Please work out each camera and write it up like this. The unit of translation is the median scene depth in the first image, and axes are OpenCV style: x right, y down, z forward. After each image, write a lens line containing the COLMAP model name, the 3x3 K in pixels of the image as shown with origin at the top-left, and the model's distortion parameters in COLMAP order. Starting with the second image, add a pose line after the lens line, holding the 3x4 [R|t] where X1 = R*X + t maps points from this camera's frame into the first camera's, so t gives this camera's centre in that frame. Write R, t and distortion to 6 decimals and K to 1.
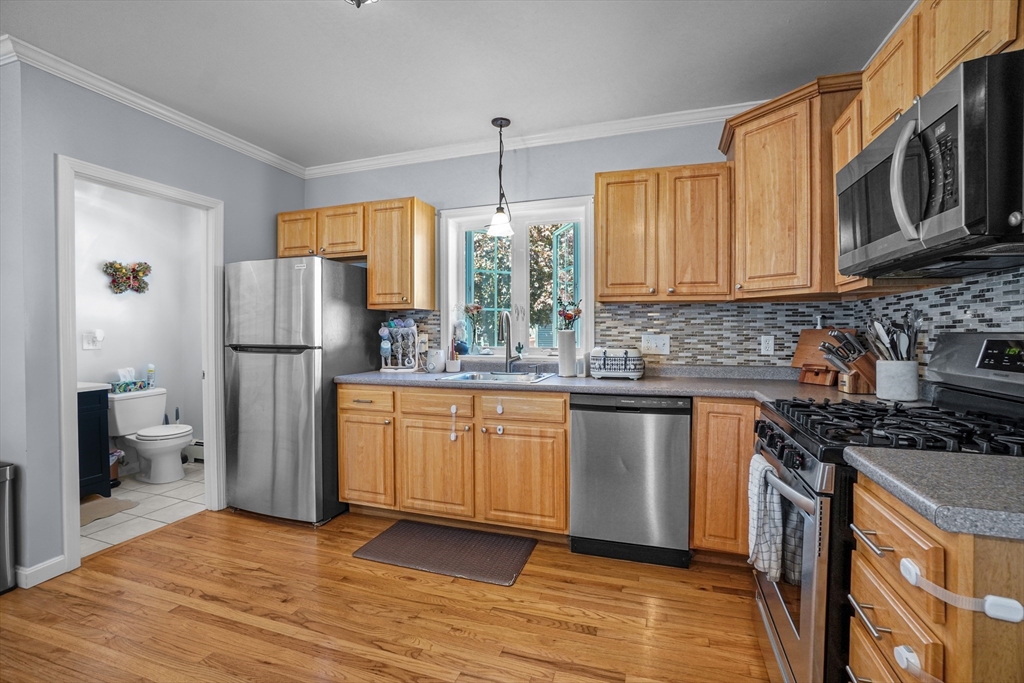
lens RADIAL K [[450.0, 0, 507.8], [0, 450.0, 336.6], [0, 0, 1]] dist [-0.024700, -0.002491]
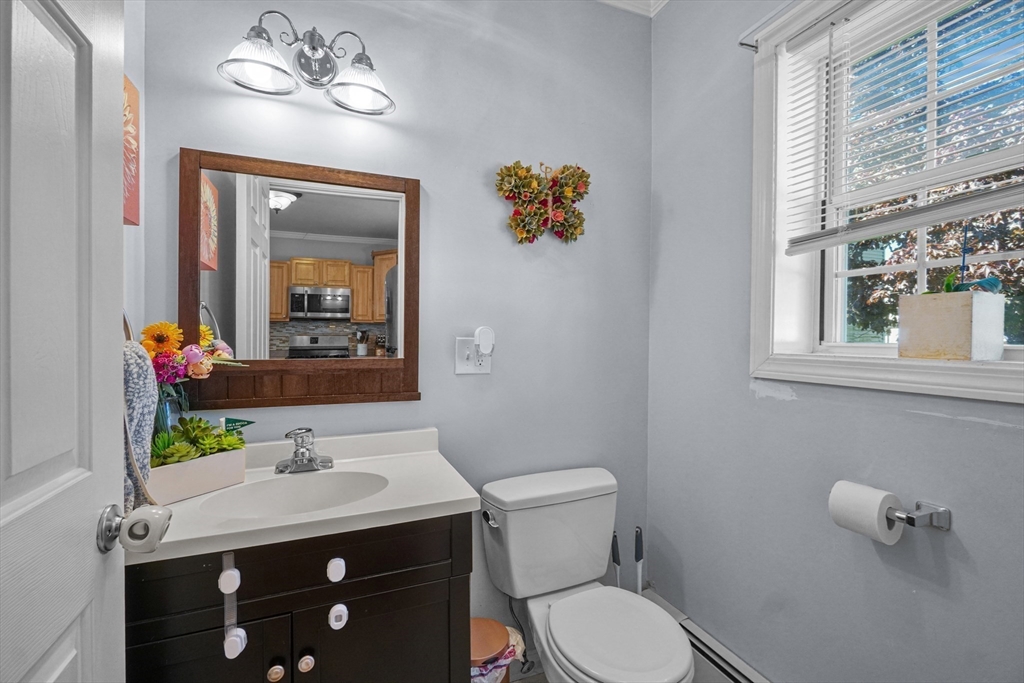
lens RADIAL K [[450.0, 0, 514.5], [0, 450.0, 342.0], [0, 0, 1]] dist [-0.024700, -0.002491]
pose [[0.656283, 0.014117, -0.754383, -0.321917], [-0.014405, 0.999877, 0.006180, -0.003108], [0.754377, 0.006811, 0.656406, 0.404616]]
